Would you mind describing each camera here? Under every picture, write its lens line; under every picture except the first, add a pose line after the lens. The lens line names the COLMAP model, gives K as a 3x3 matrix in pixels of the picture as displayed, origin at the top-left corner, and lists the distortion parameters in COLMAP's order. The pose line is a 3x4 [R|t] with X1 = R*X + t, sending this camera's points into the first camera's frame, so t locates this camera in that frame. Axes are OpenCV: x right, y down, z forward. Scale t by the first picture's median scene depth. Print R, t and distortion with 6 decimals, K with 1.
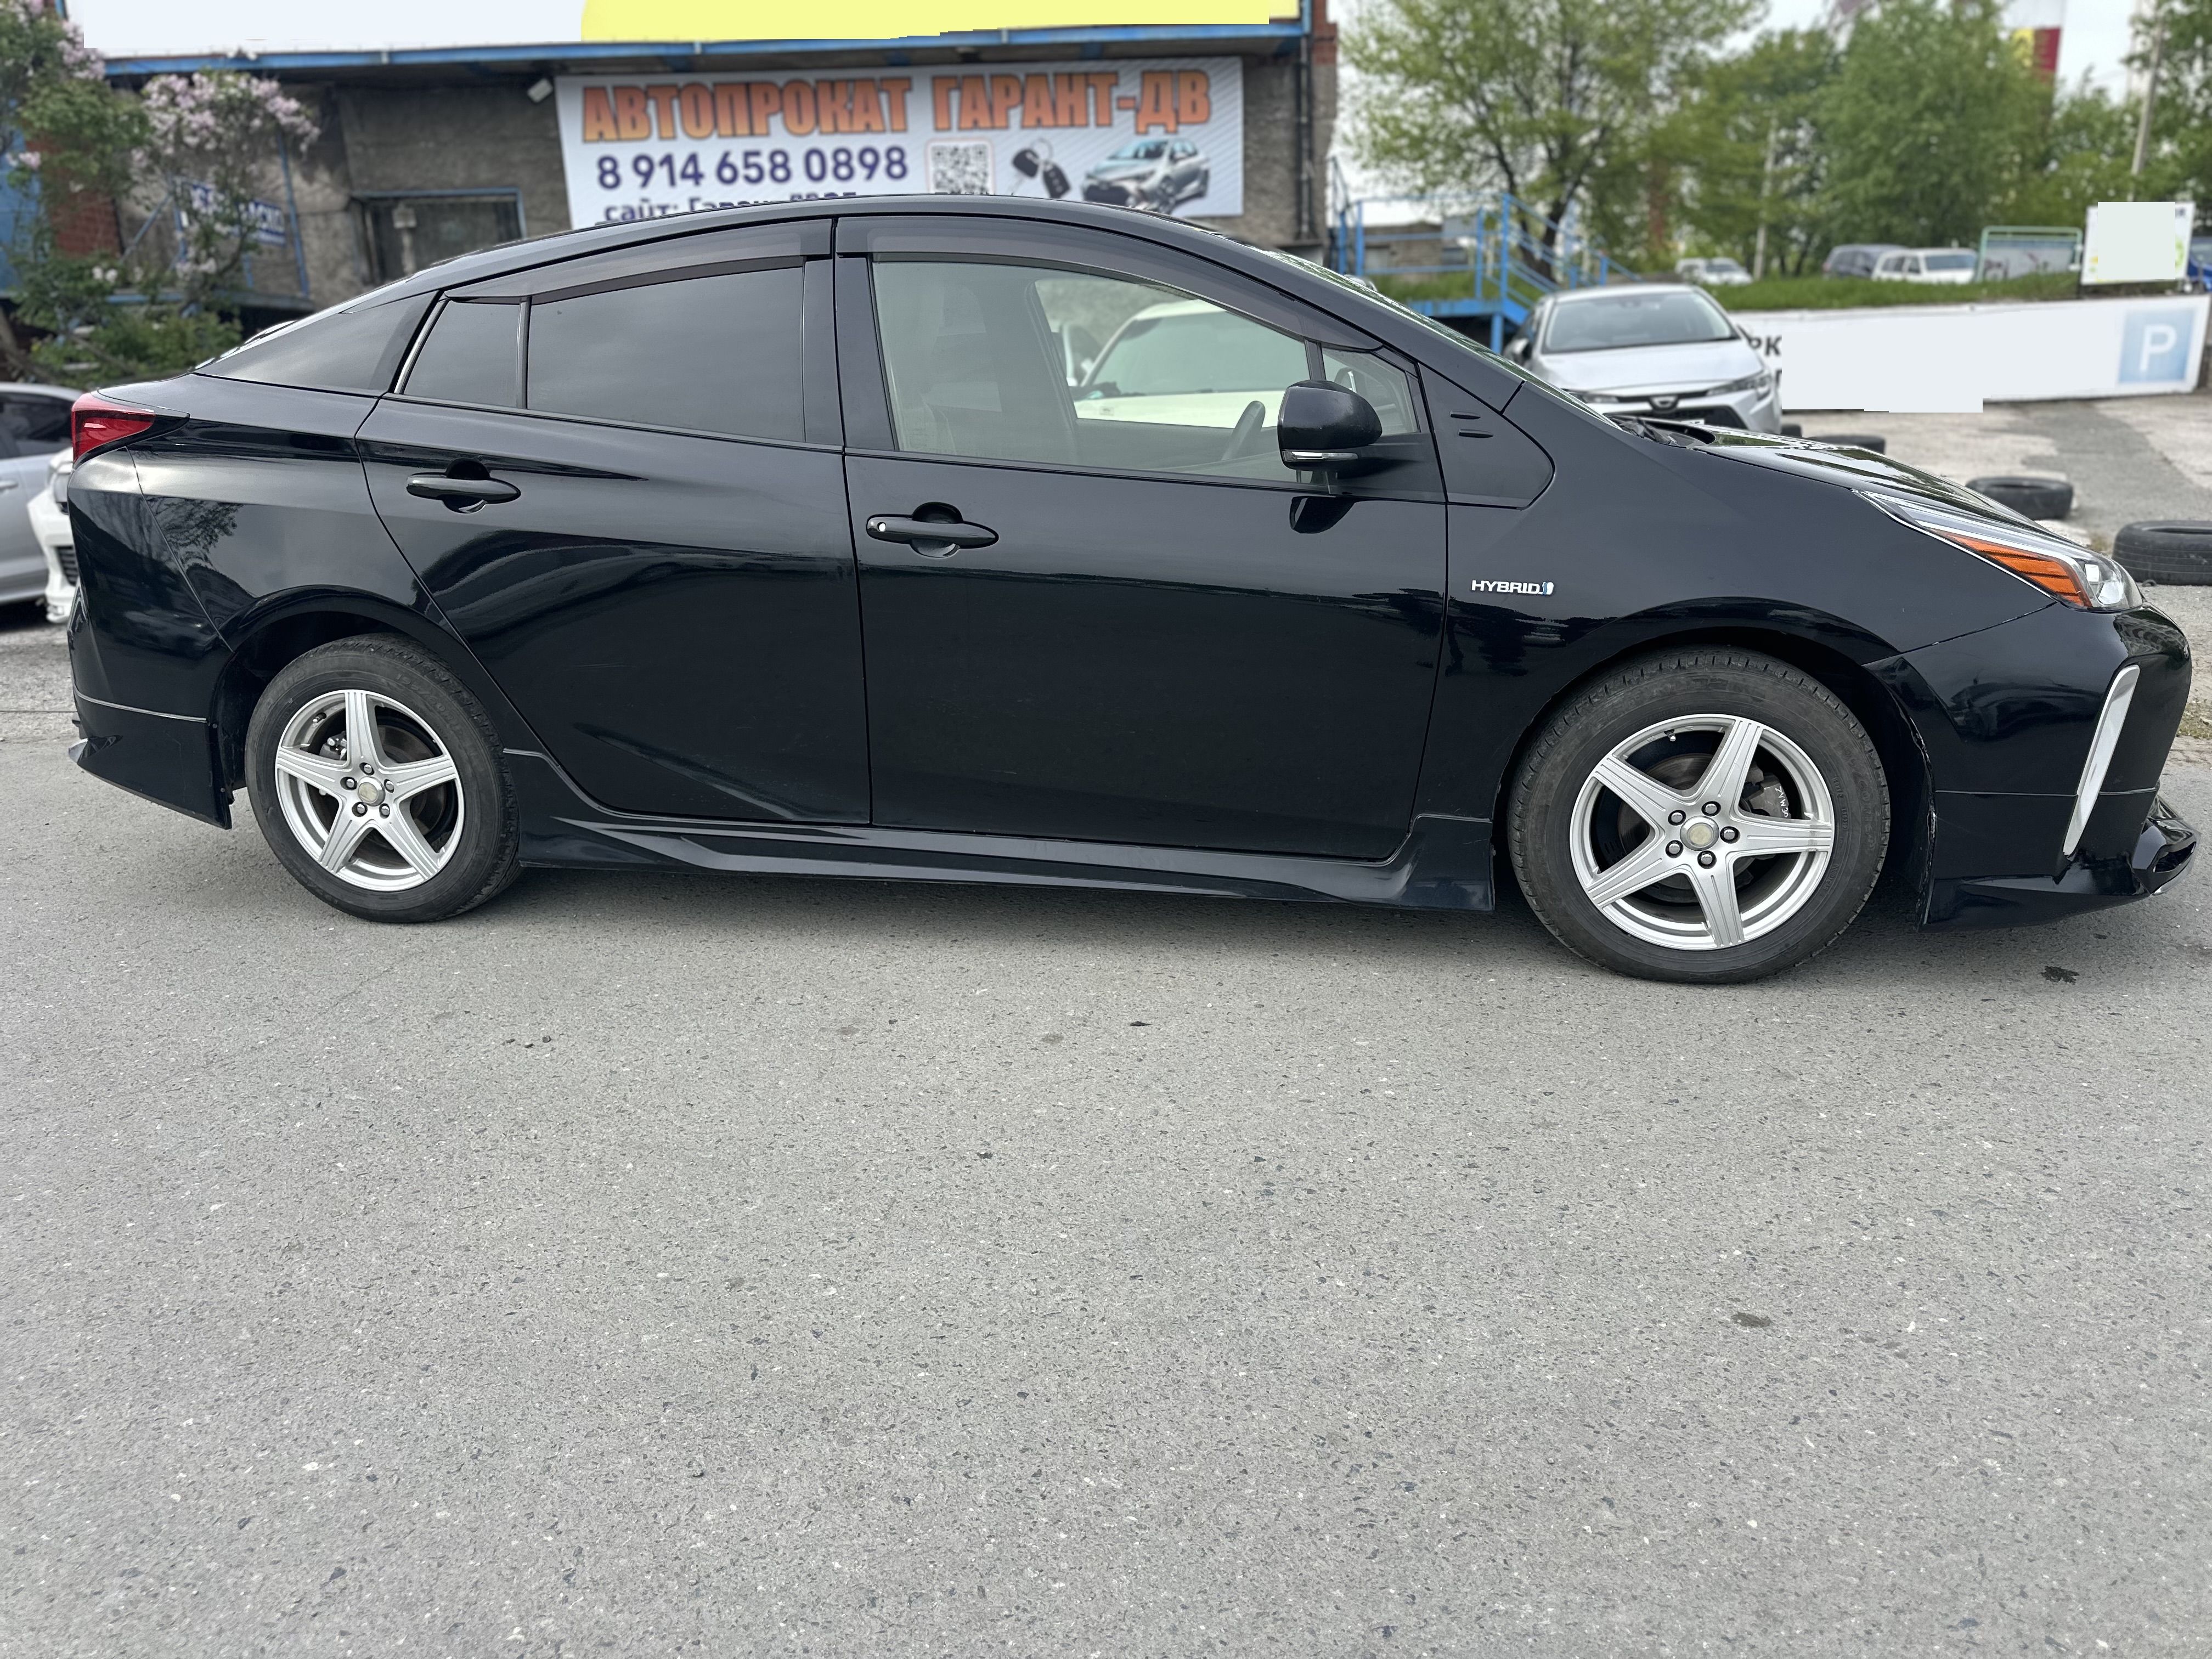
lens RADIAL K [[1553.6, 0, 1107.1], [0, 1553.6, 849.1], [0, 0, 1]] dist [0.037550, -0.016300]
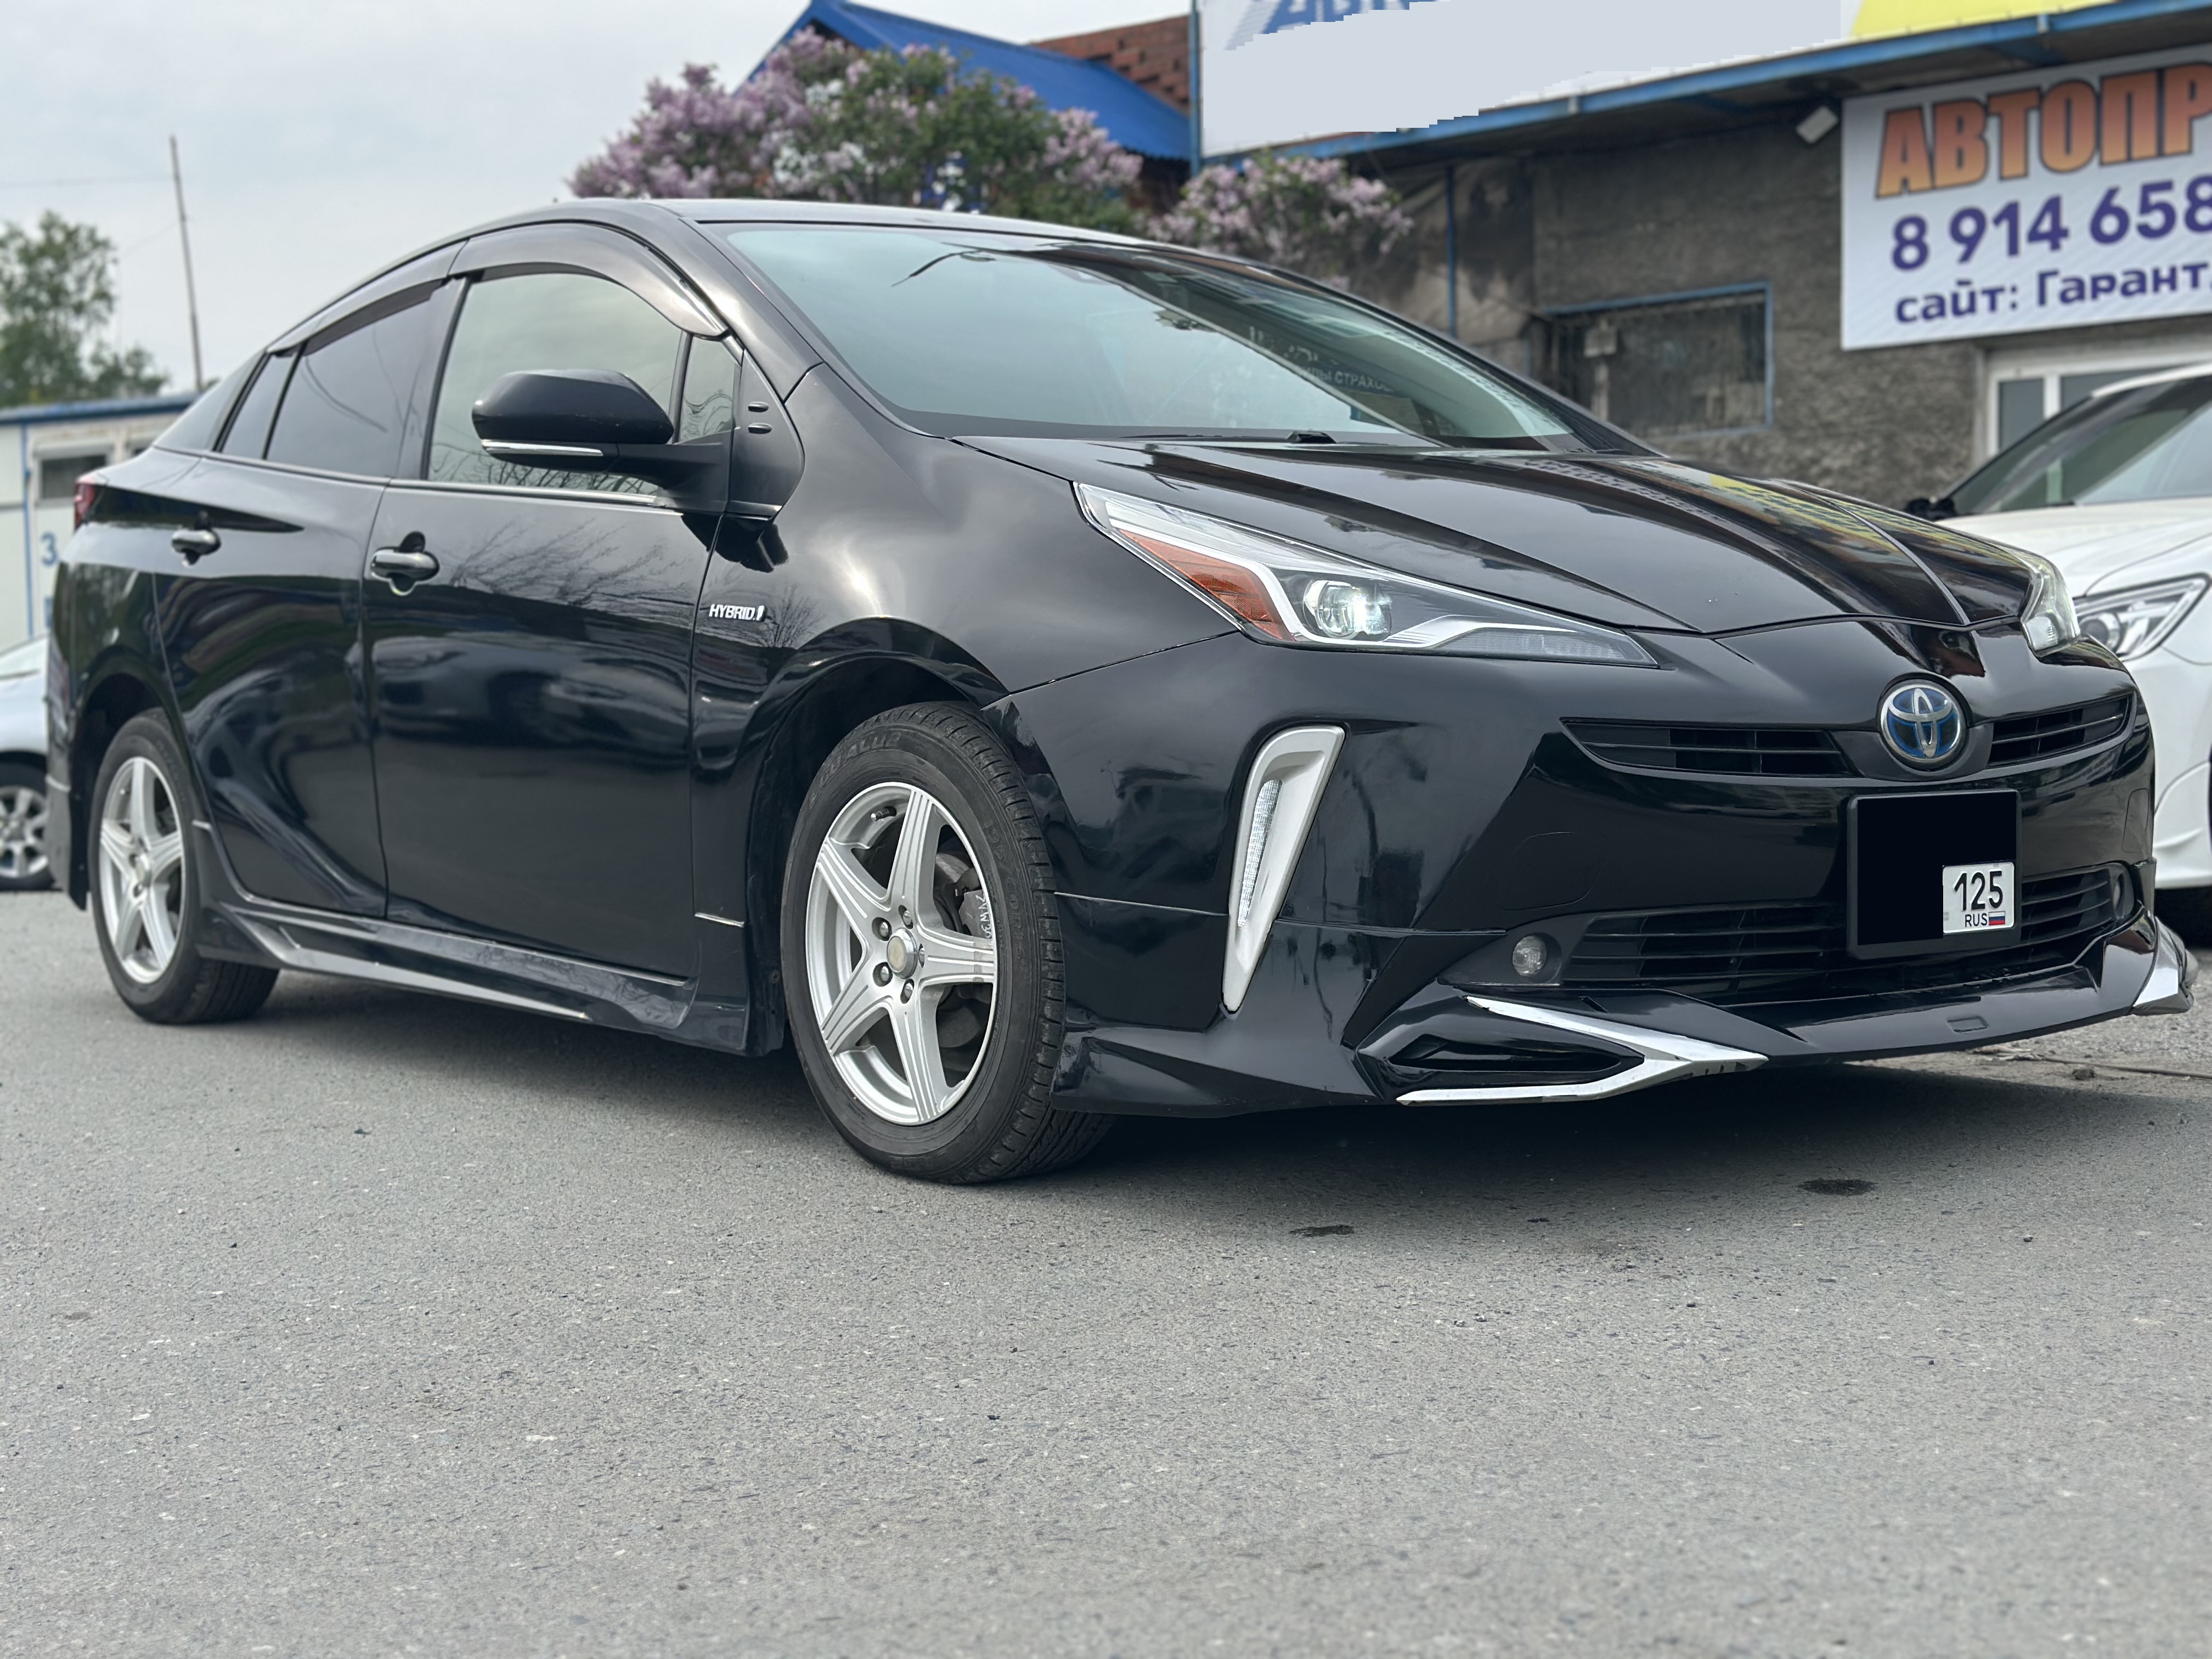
lens RADIAL K [[3272.7, 0, 1106.4], [0, 3272.7, 839.7], [0, 0, 1]] dist [0.070532, 0.000000]
pose [[0.734567, 0.044893, -0.677049, 0.296976], [-0.204469, 0.966073, -0.157781, 0.031961], [0.646996, 0.254336, 0.718825, -0.005114]]
